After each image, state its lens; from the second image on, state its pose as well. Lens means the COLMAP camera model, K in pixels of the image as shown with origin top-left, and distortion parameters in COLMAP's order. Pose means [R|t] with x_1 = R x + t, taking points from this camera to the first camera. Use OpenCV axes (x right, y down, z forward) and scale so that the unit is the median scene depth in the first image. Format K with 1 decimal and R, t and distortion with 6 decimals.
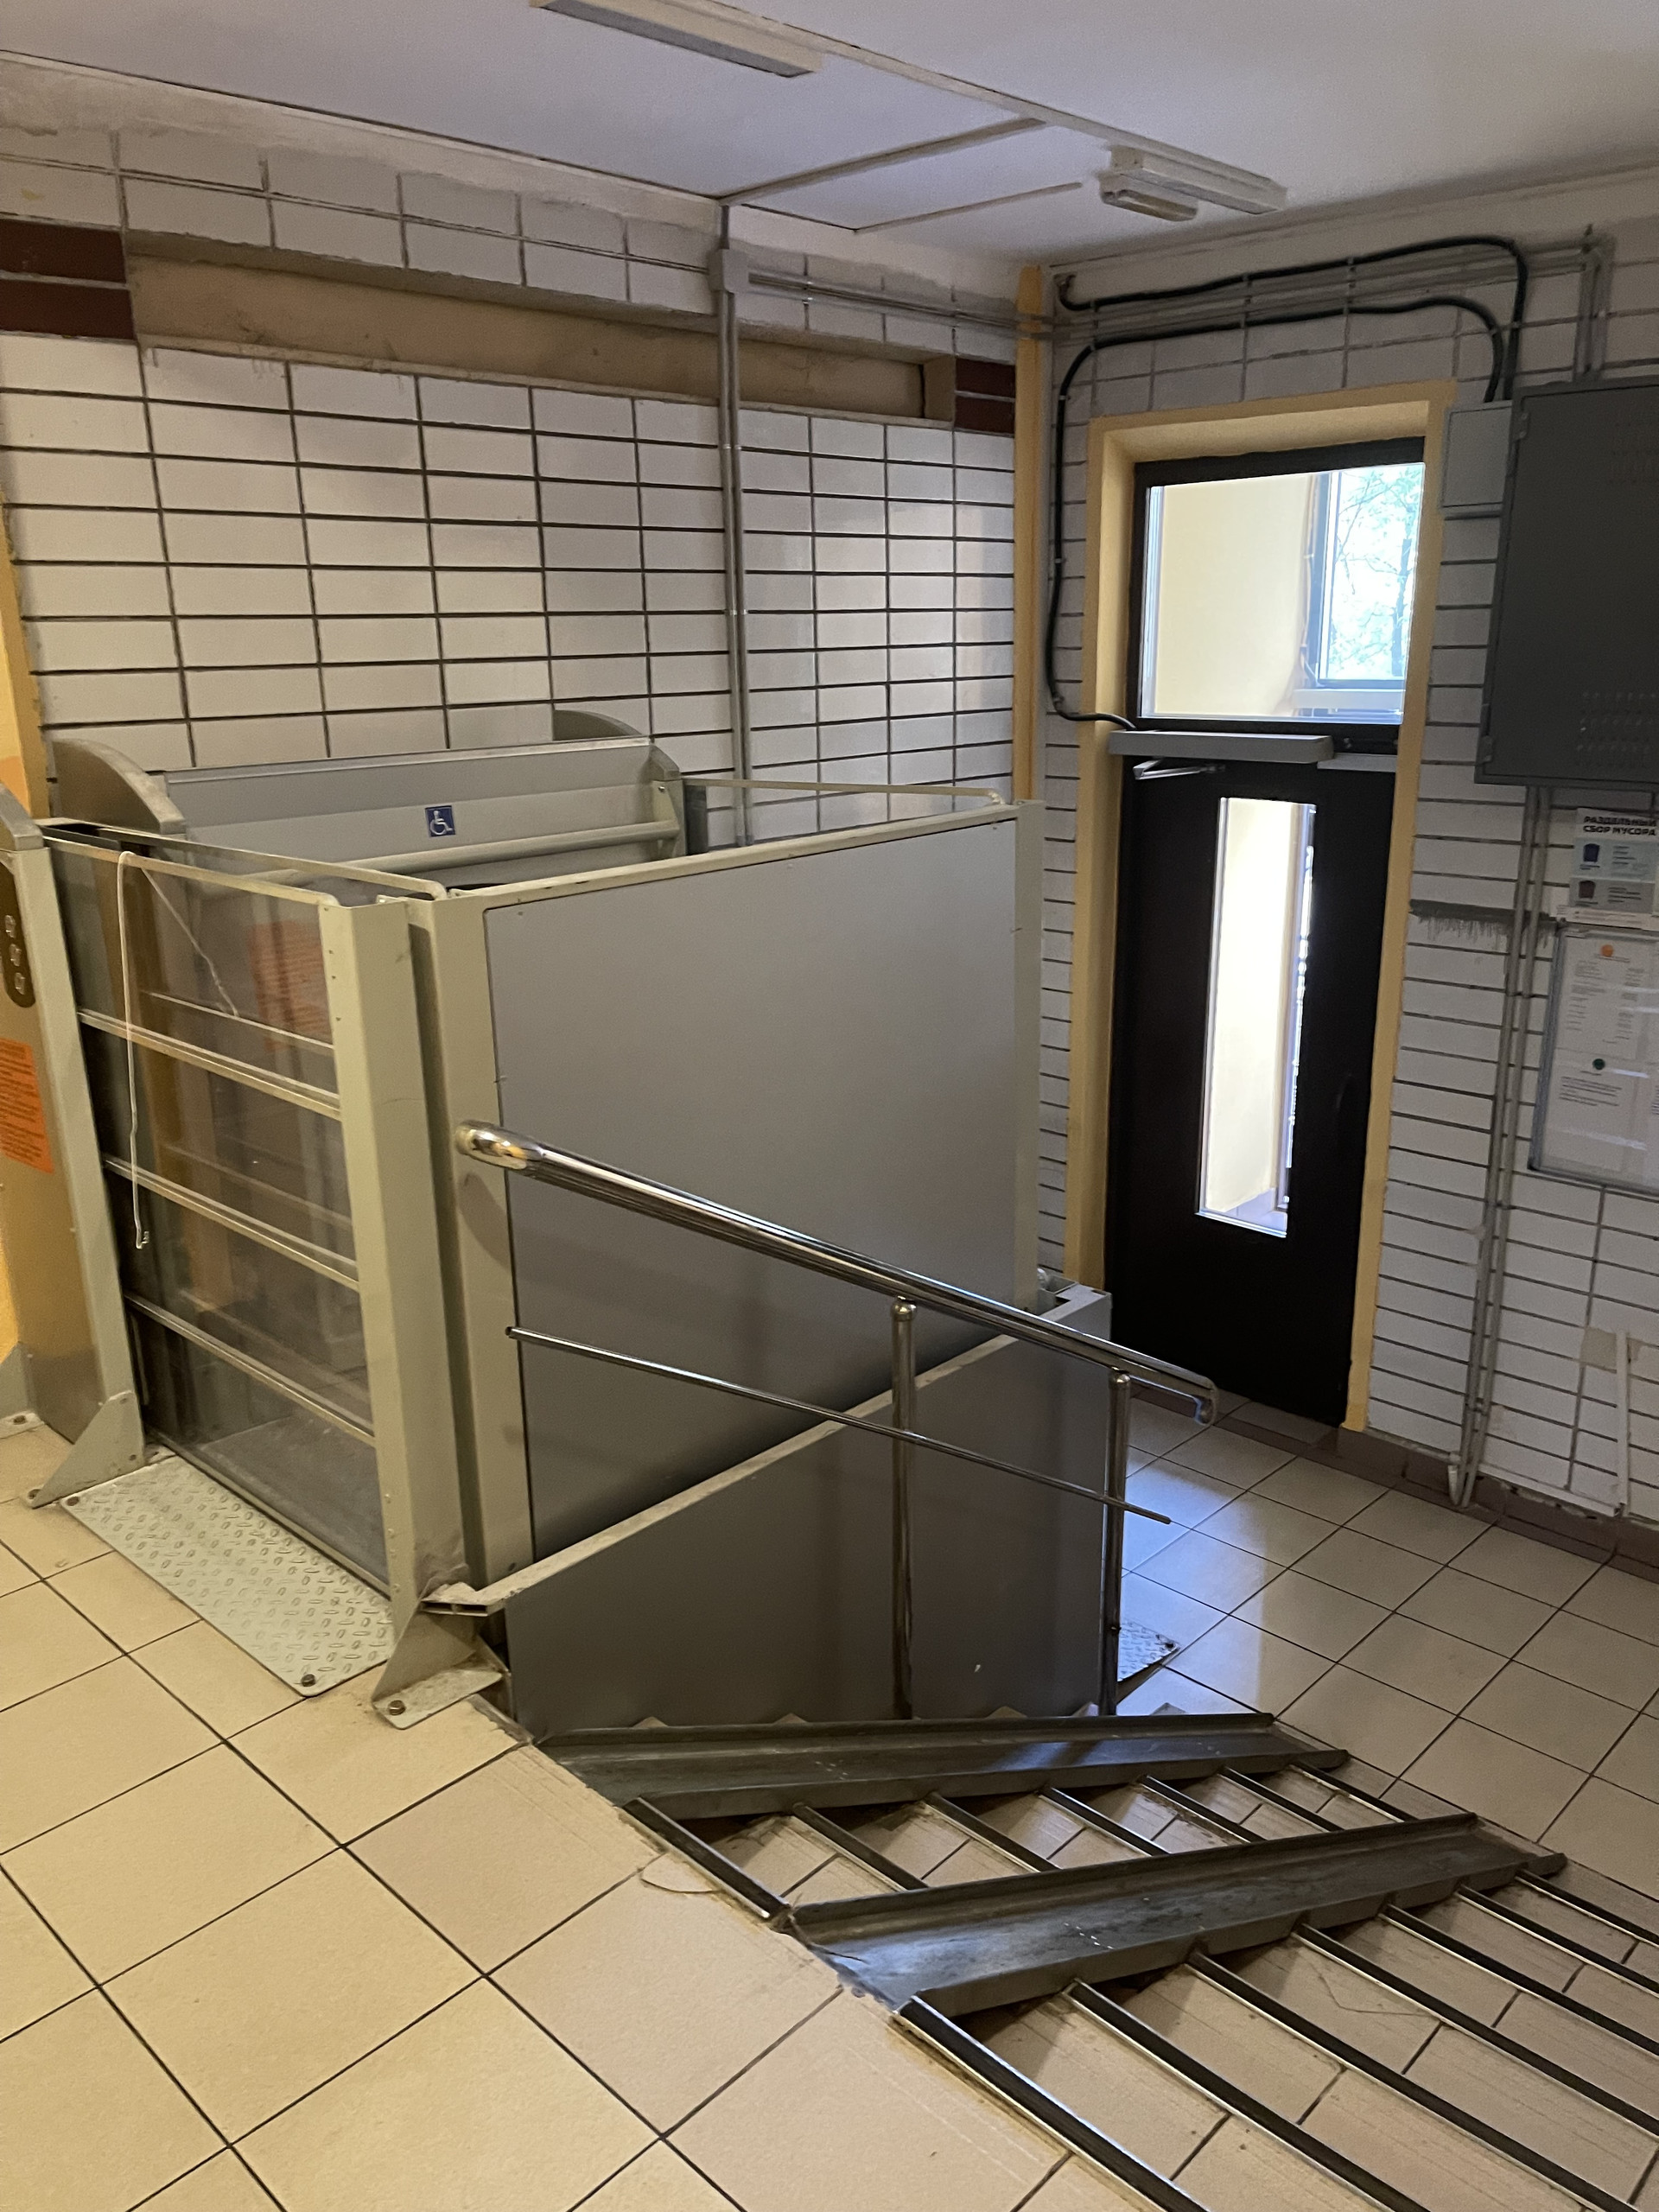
lens RADIAL K [[1677.8, 0, 828.4], [0, 1677.8, 1115.4], [0, 0, 1]] dist [0.045305, -0.071751]
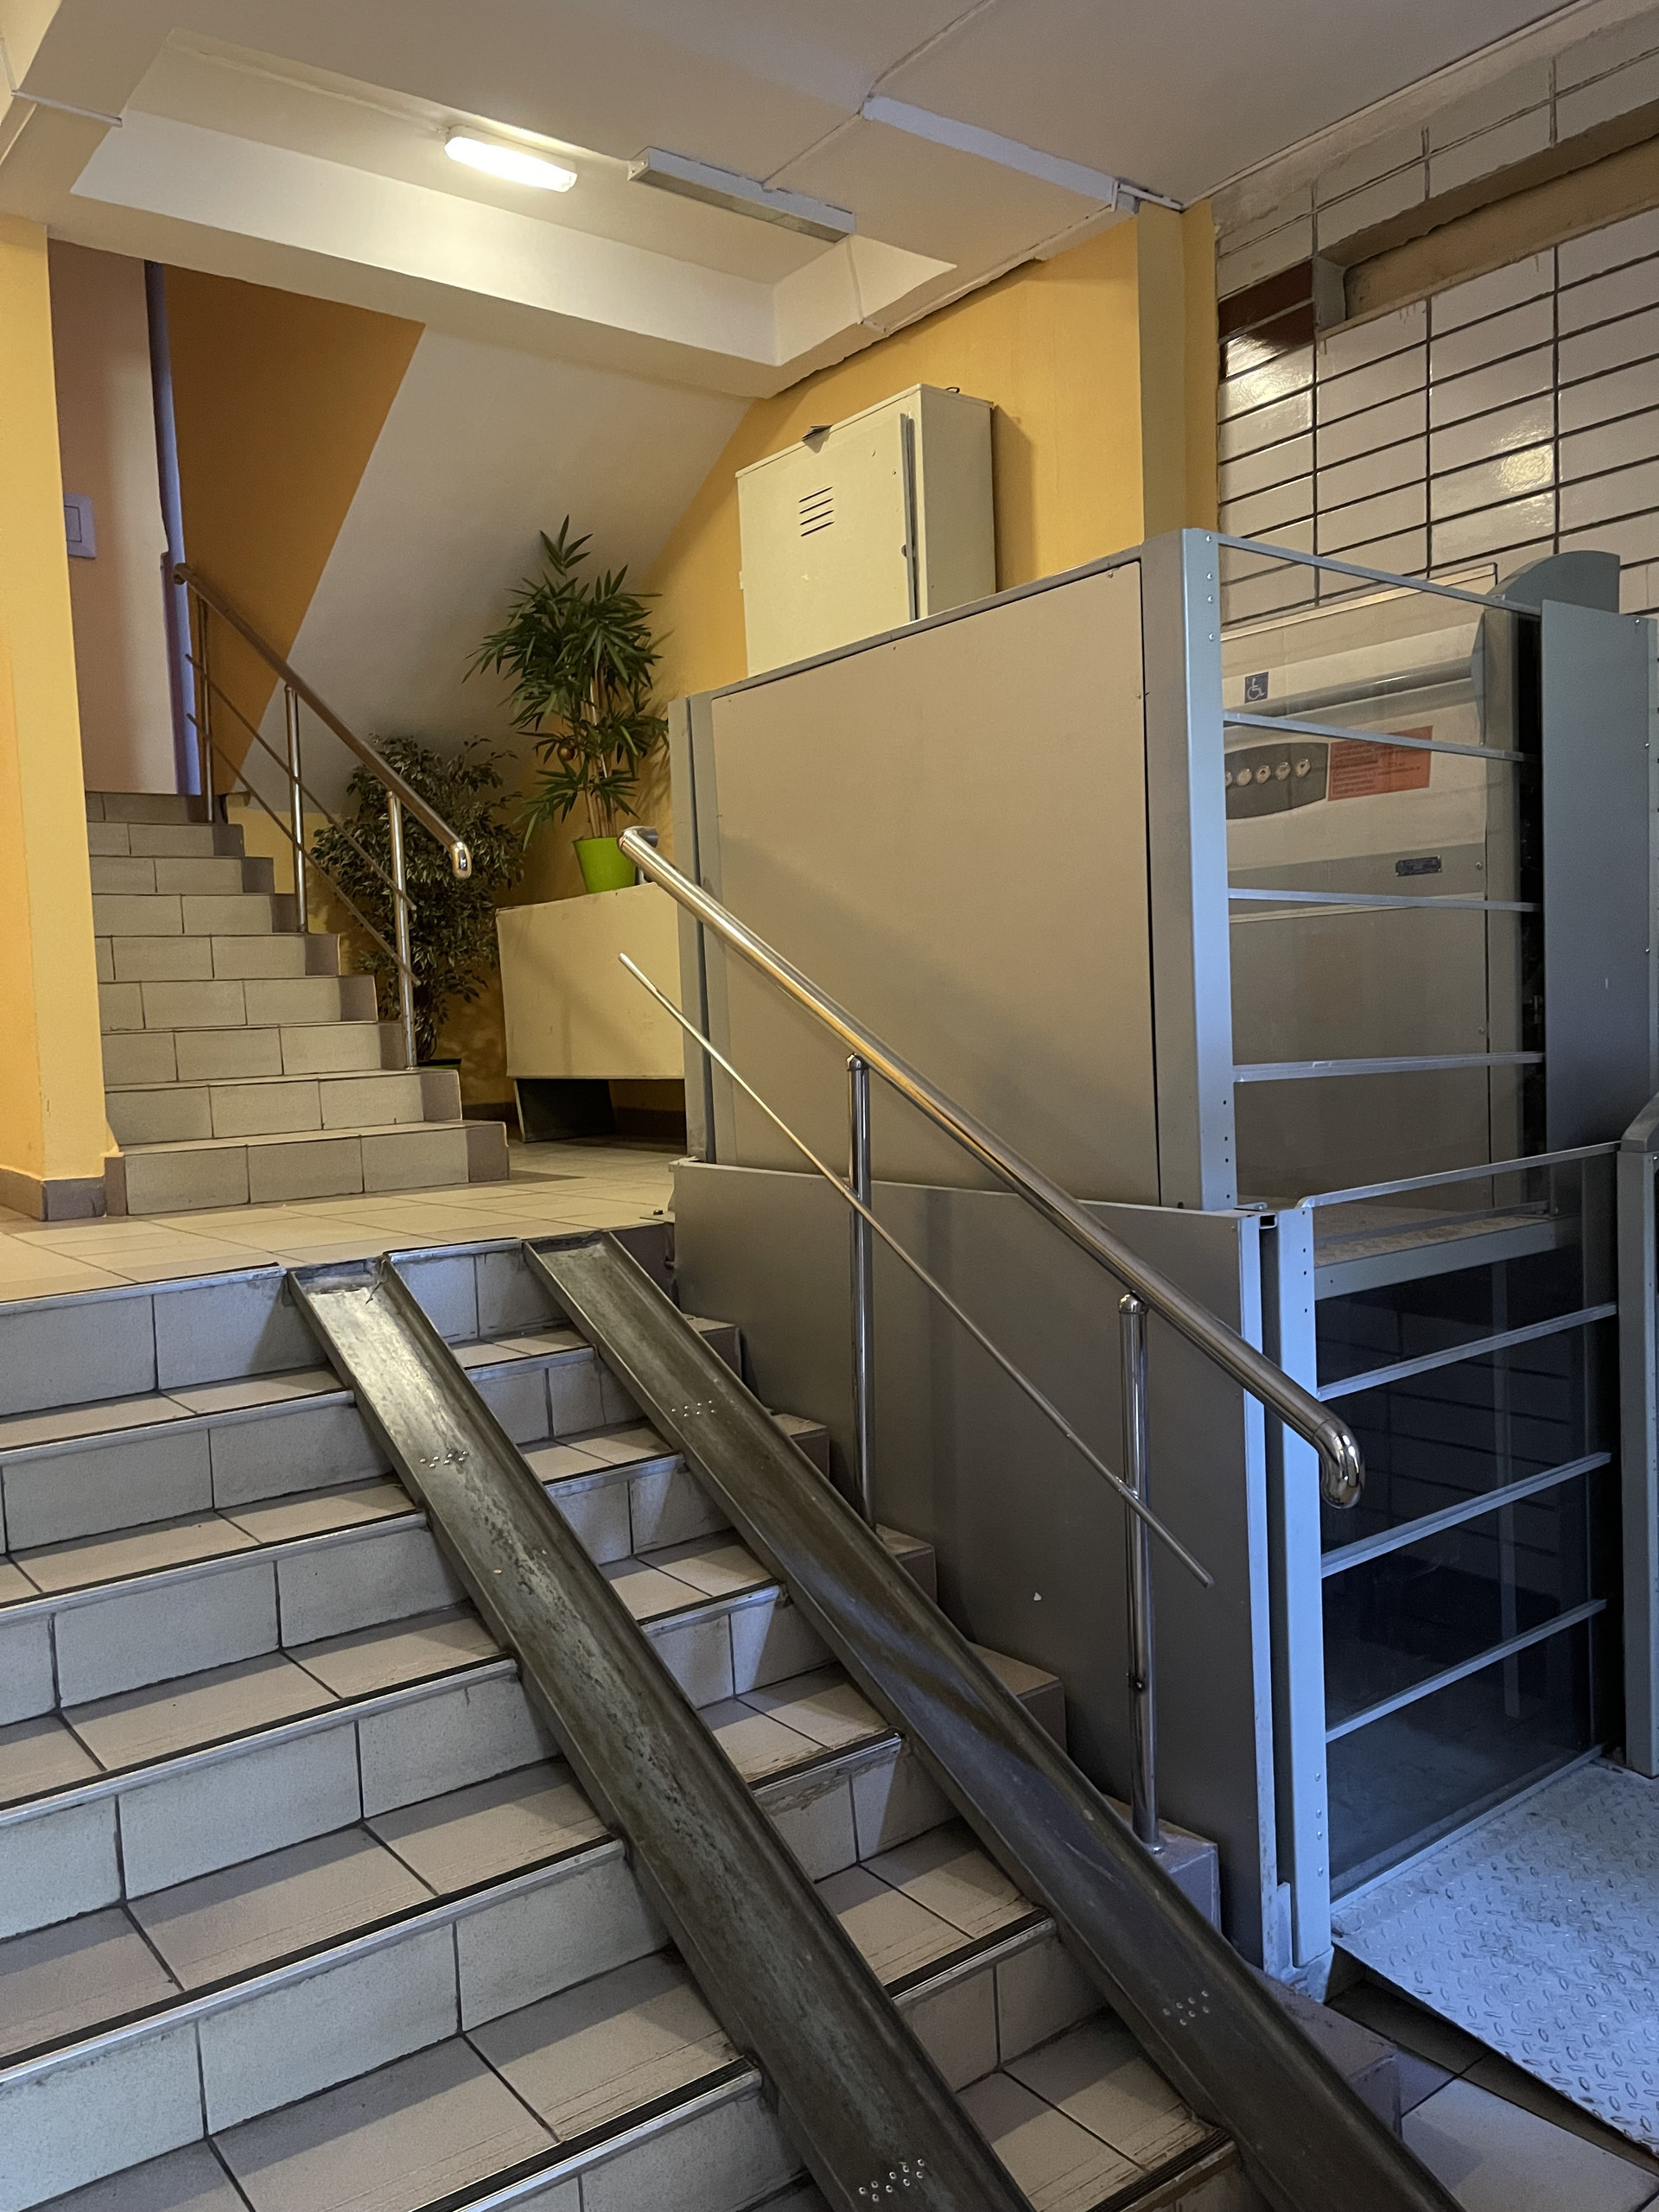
lens RADIAL K [[1677.8, 0, 824.0], [0, 1677.8, 1110.5], [0, 0, 1]] dist [0.045305, -0.071751]
pose [[-0.143779, 0.086023, -0.985864, 0.896736], [-0.229457, 0.966168, 0.117769, 0.024151], [0.962641, 0.243146, -0.119176, 0.921496]]
